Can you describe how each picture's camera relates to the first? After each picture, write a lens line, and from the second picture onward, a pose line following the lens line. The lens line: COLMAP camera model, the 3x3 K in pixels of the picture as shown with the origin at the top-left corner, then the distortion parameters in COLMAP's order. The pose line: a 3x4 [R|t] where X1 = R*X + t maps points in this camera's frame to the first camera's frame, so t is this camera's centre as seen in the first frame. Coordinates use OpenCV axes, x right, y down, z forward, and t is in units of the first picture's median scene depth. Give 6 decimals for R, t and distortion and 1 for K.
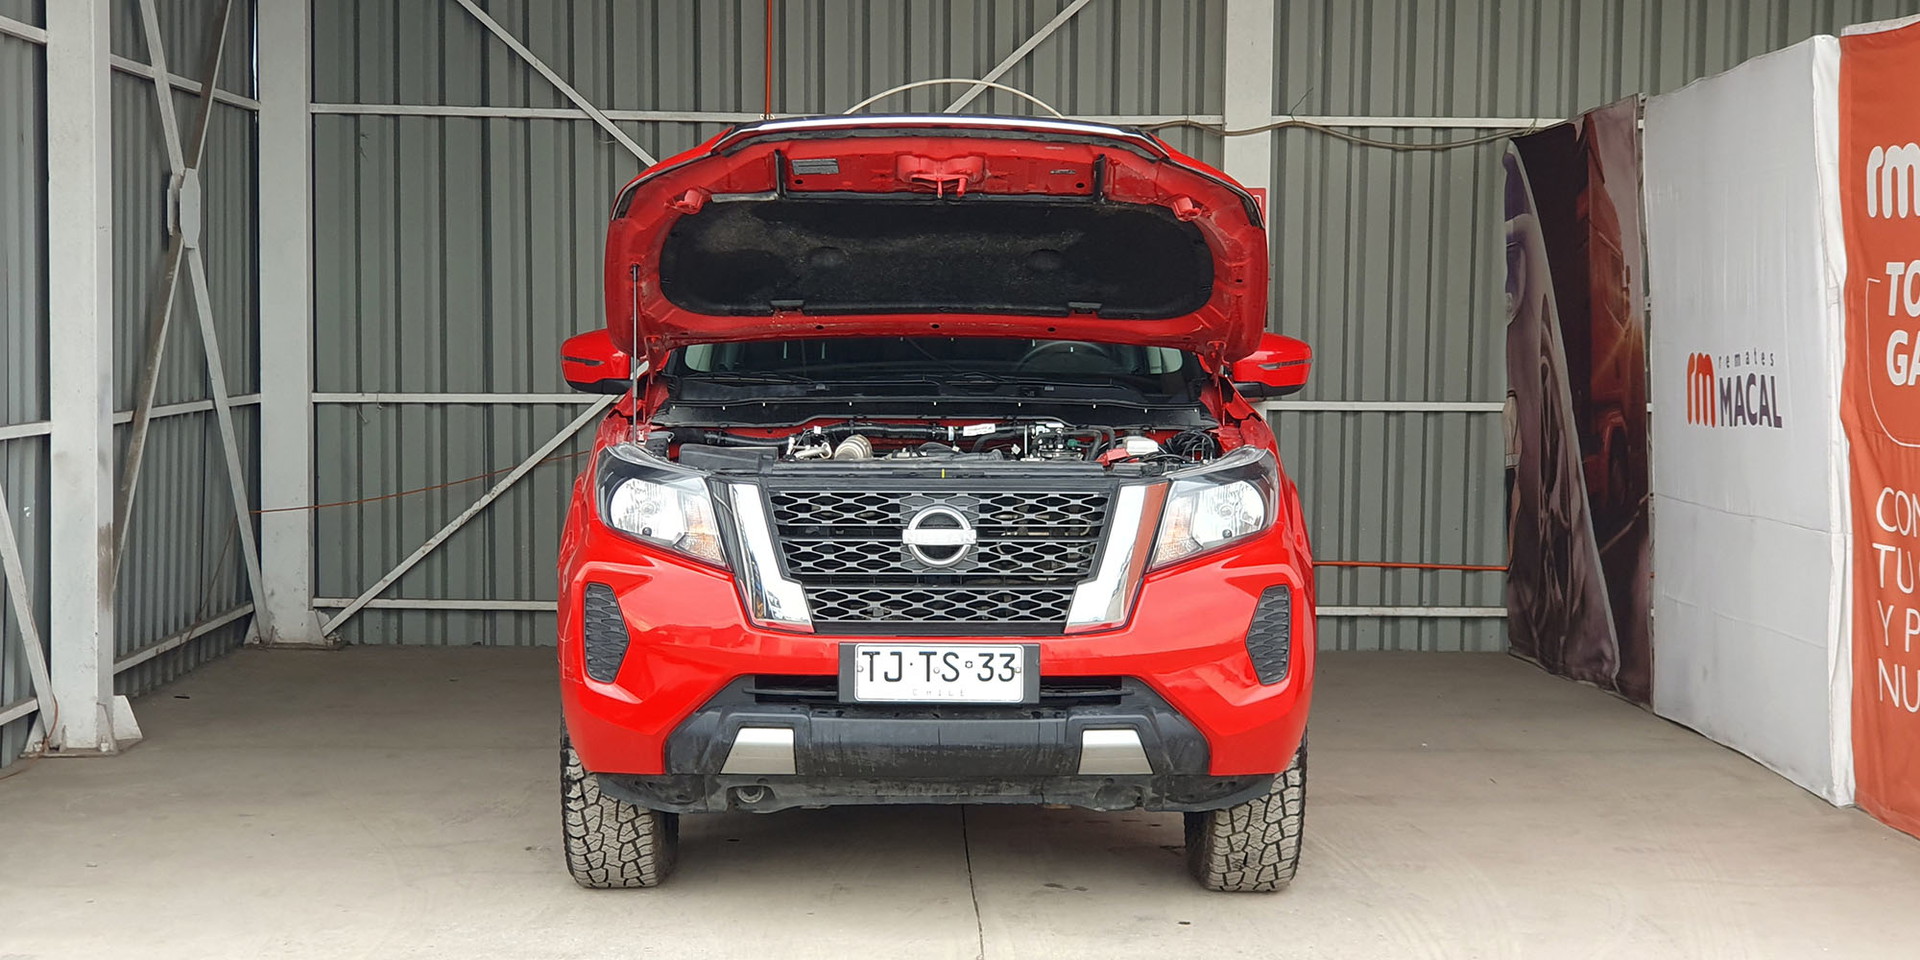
lens RADIAL K [[2809.0, 0, 928.5], [0, 2809.0, 497.6], [0, 0, 1]] dist [0.132234, 0.000000]
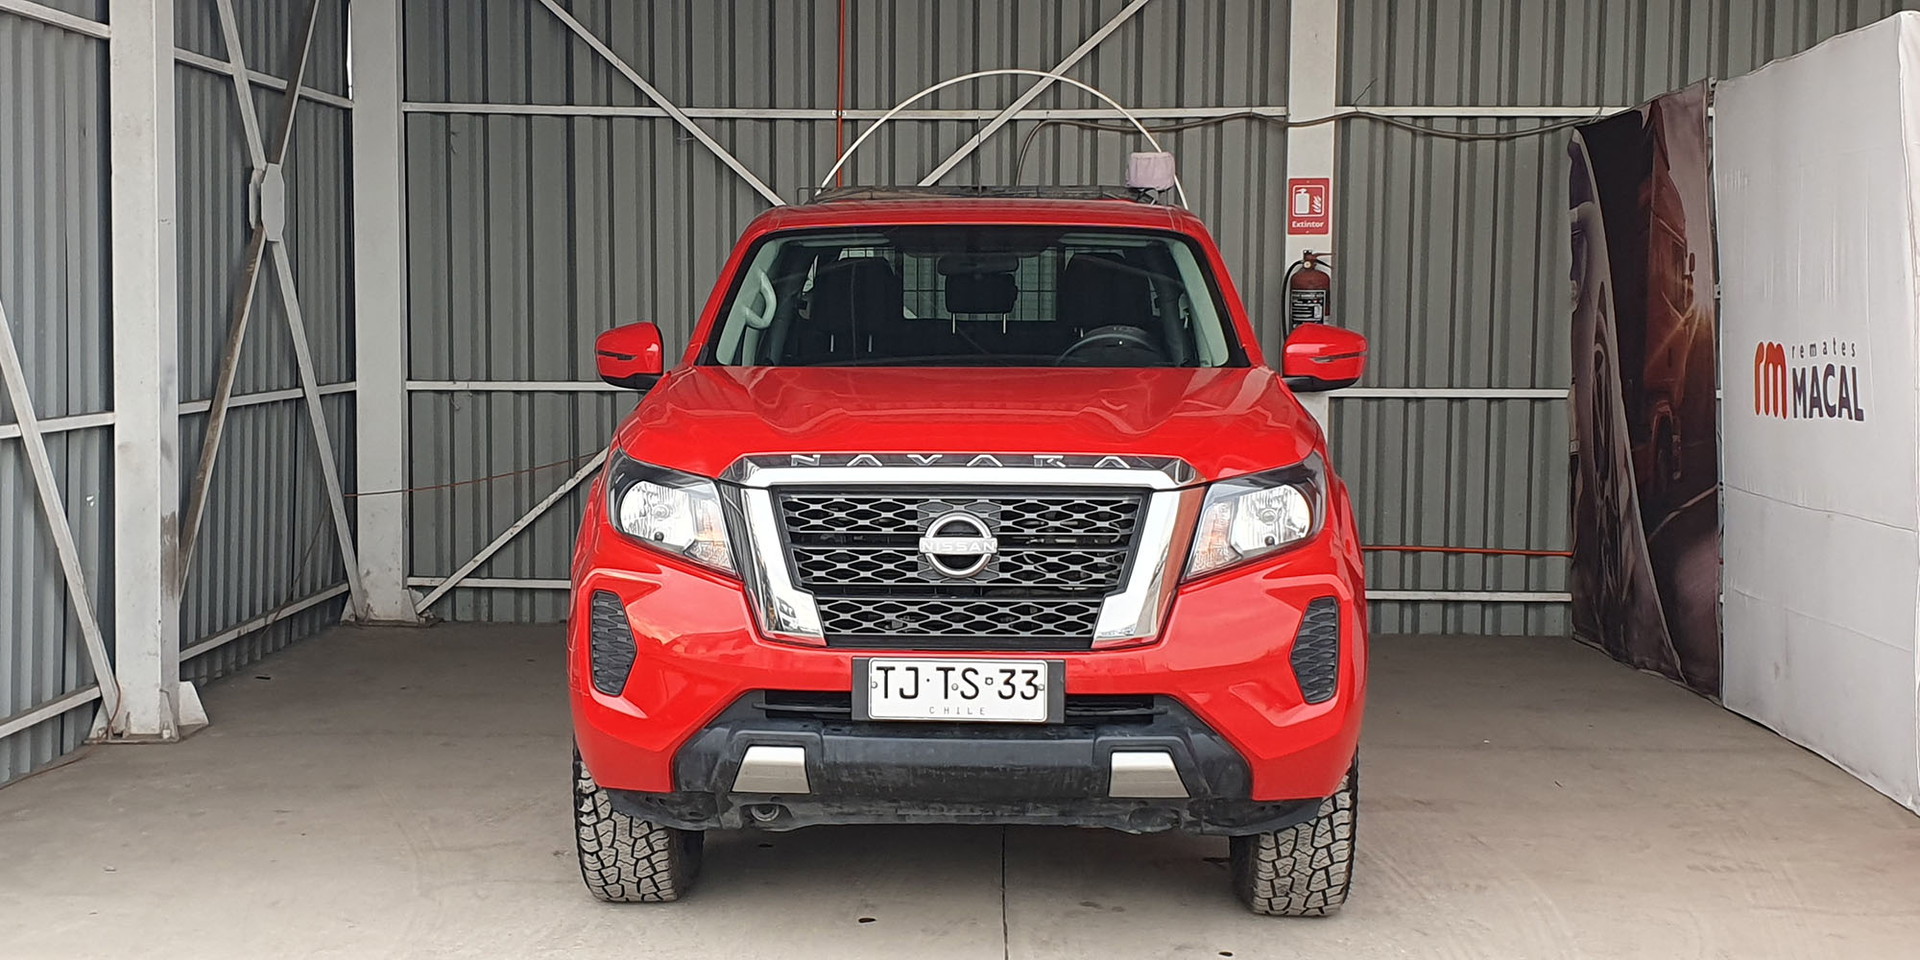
lens RADIAL K [[2541.4, 0, 890.8], [0, 2541.4, 476.8], [0, 0, 1]] dist [0.135176, 0.000000]
pose [[0.998439, 0.001255, -0.055839, 0.015563], [-0.001050, 0.999993, 0.003710, -0.006455], [0.055844, -0.003645, 0.998433, 0.082901]]
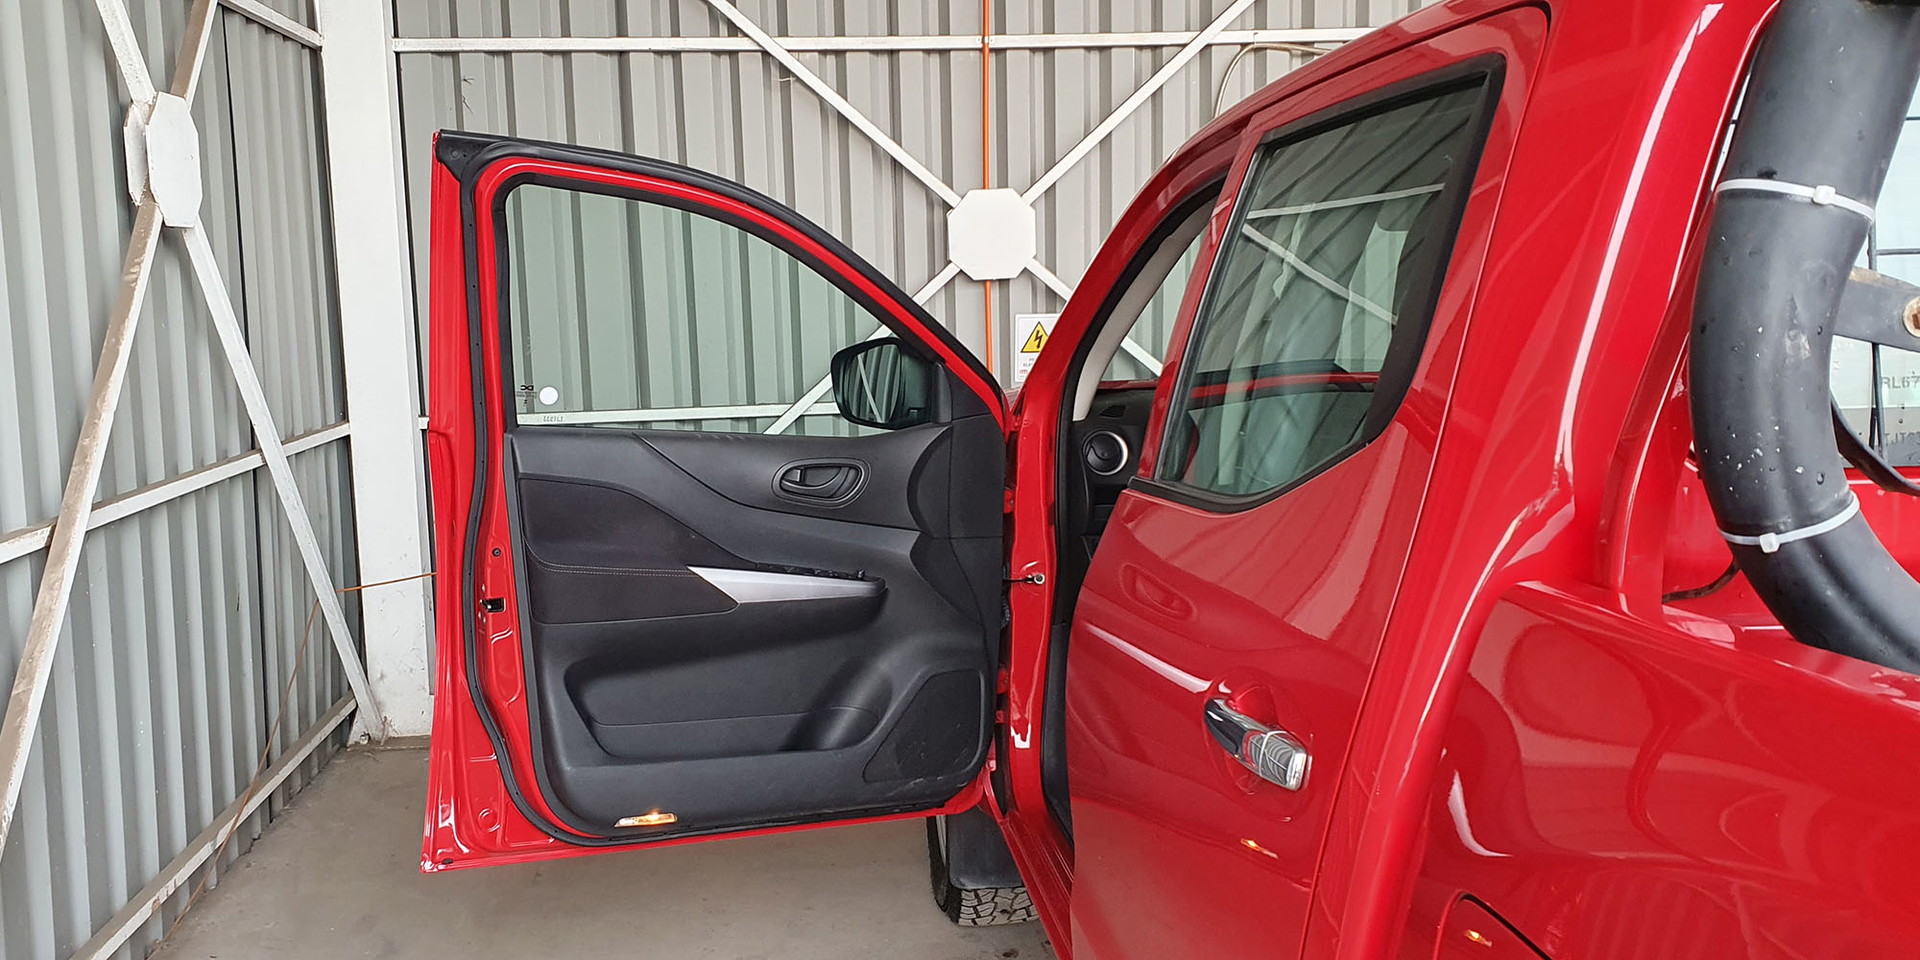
lens RADIAL K [[1566.4, 0, 888.7], [0, 1566.4, 501.6], [0, 0, 1]] dist [0.056168, -0.042674]
pose [[0.998228, -0.040457, 0.043644, -0.123729], [0.036926, 0.996200, 0.078874, -0.050036], [-0.046670, -0.077123, 0.995929, 0.644617]]
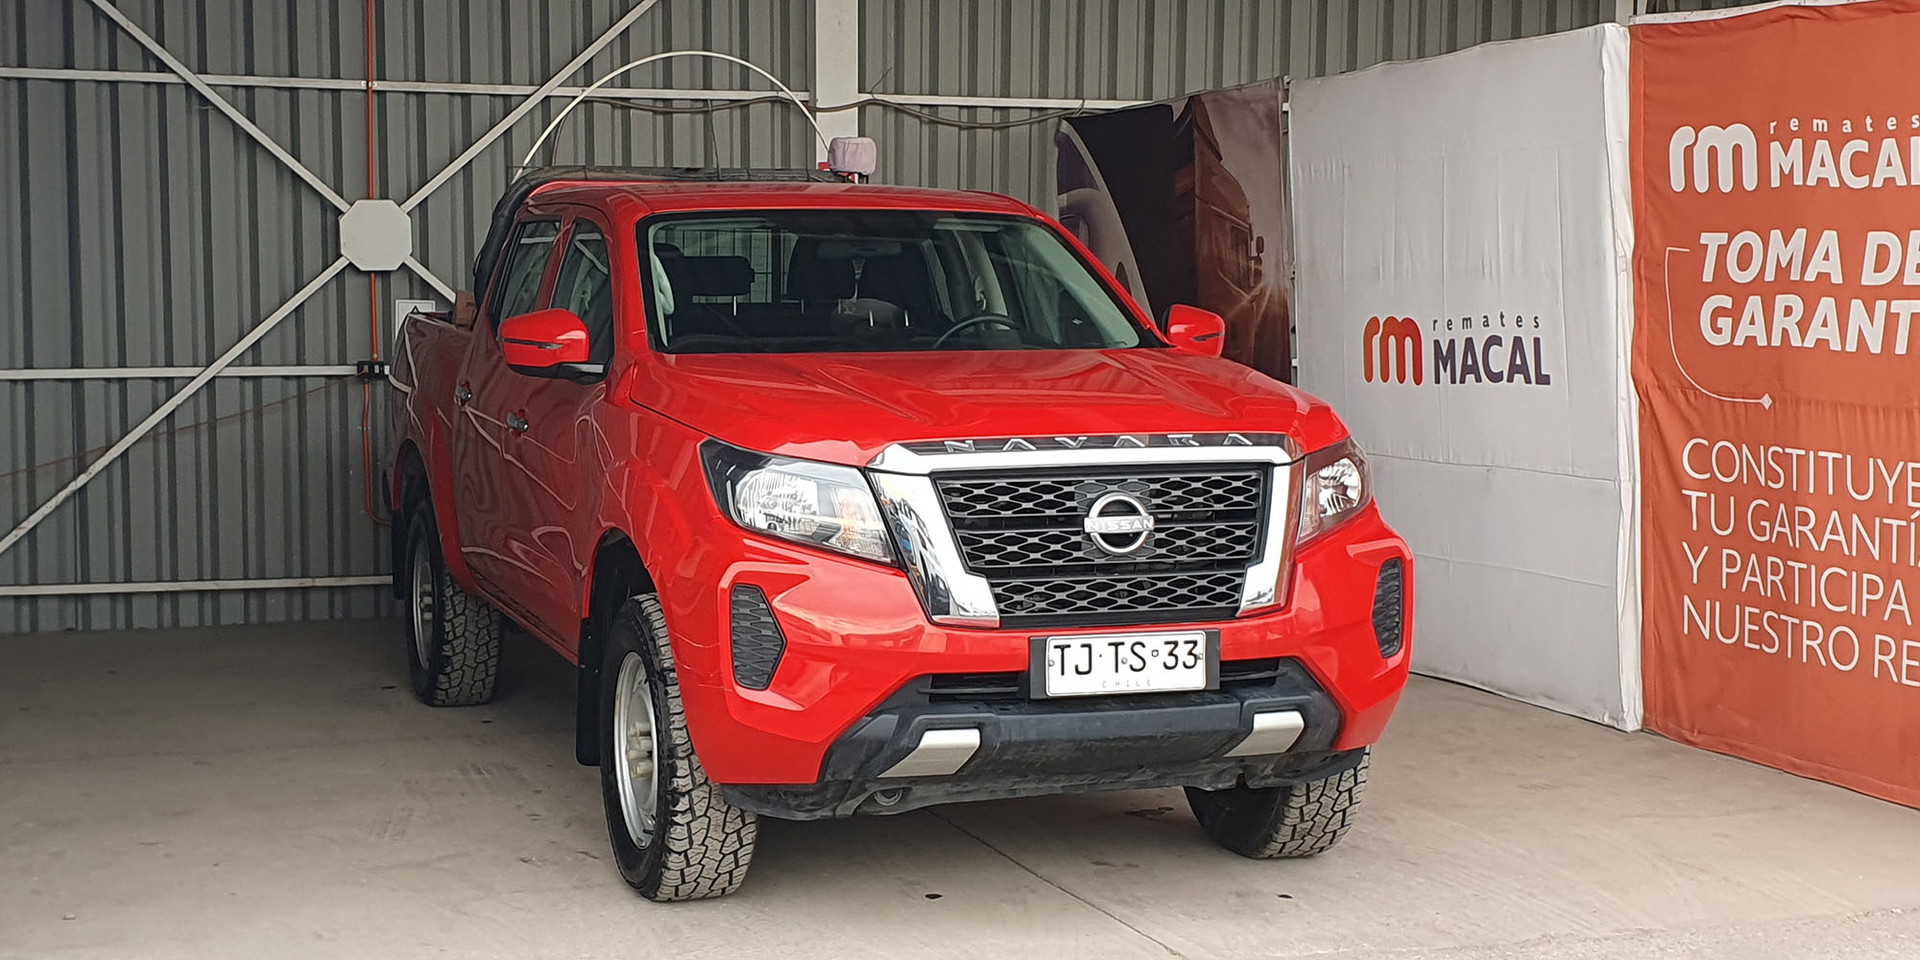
lens RADIAL K [[2541.4, 0, 868.6], [0, 2541.4, 494.2], [0, 0, 1]] dist [0.135176, 0.000000]
pose [[0.955298, -0.032251, 0.293881, -0.182169], [0.025969, 0.999344, 0.025253, -0.011177], [-0.294503, -0.016492, 0.955508, 0.101479]]
